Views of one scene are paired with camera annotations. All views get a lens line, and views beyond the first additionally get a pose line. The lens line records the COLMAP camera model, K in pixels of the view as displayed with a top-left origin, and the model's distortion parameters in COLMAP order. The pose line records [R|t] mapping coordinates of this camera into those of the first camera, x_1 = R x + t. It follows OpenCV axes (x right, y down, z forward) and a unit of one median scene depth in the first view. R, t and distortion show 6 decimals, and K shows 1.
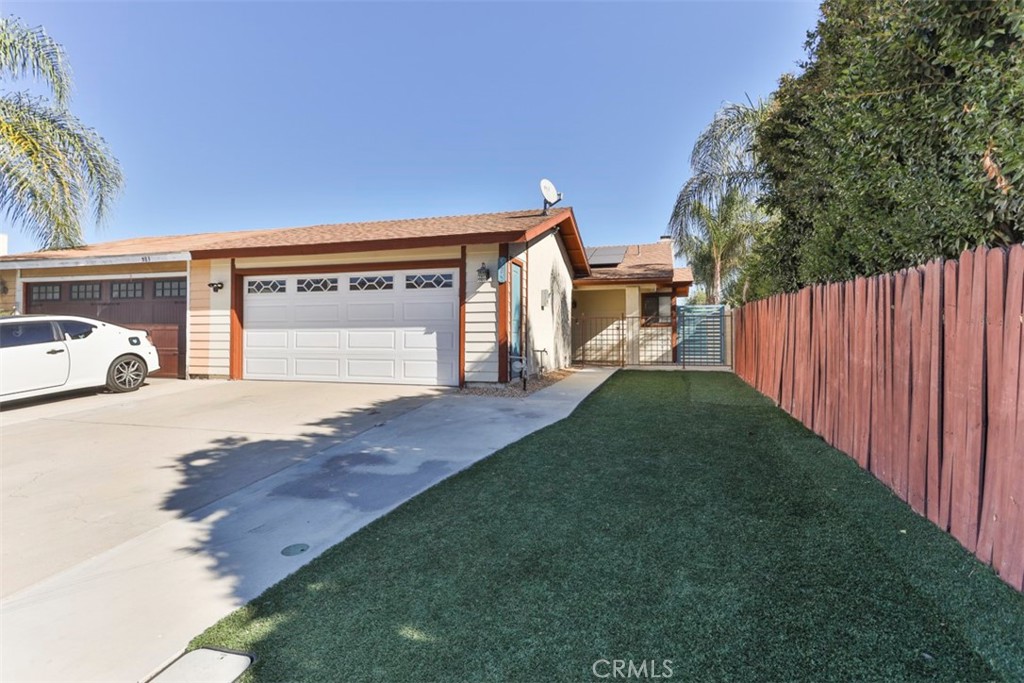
lens RADIAL K [[510.7, 0, 510.3], [0, 510.7, 314.0], [0, 0, 1]] dist [0.021403, 0.000329]
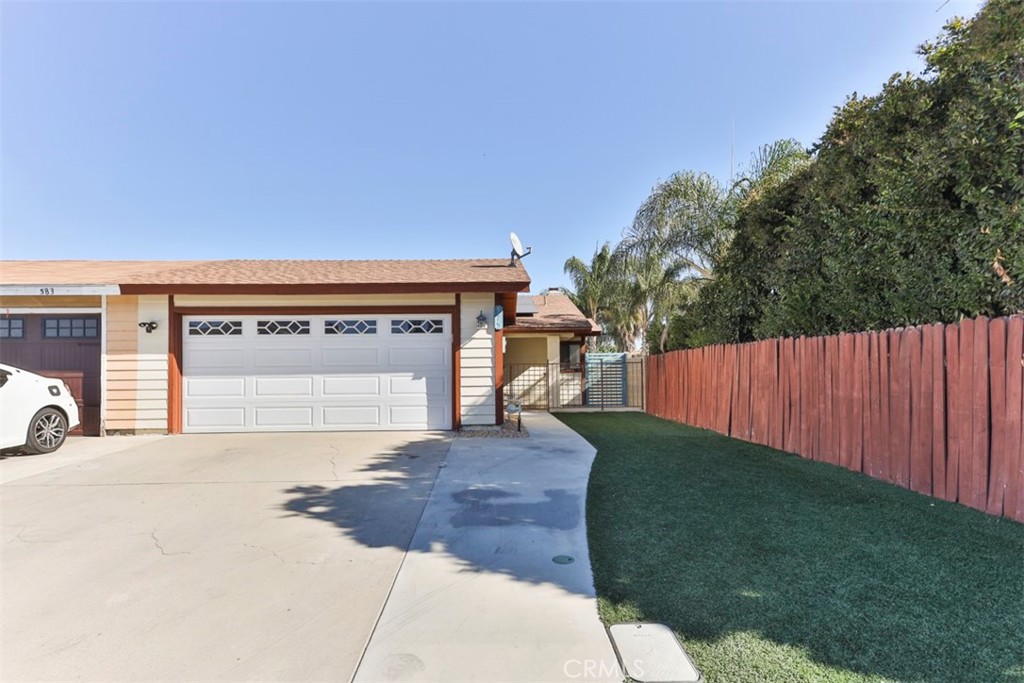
lens RADIAL K [[521.9, 0, 515.3], [0, 521.9, 352.5], [0, 0, 1]] dist [0.023815, 0.000309]
pose [[0.952712, 0.008299, 0.303762, -0.287993], [-0.003351, 0.999853, -0.016808, 0.003411], [-0.303857, 0.014995, 0.952600, -0.032612]]
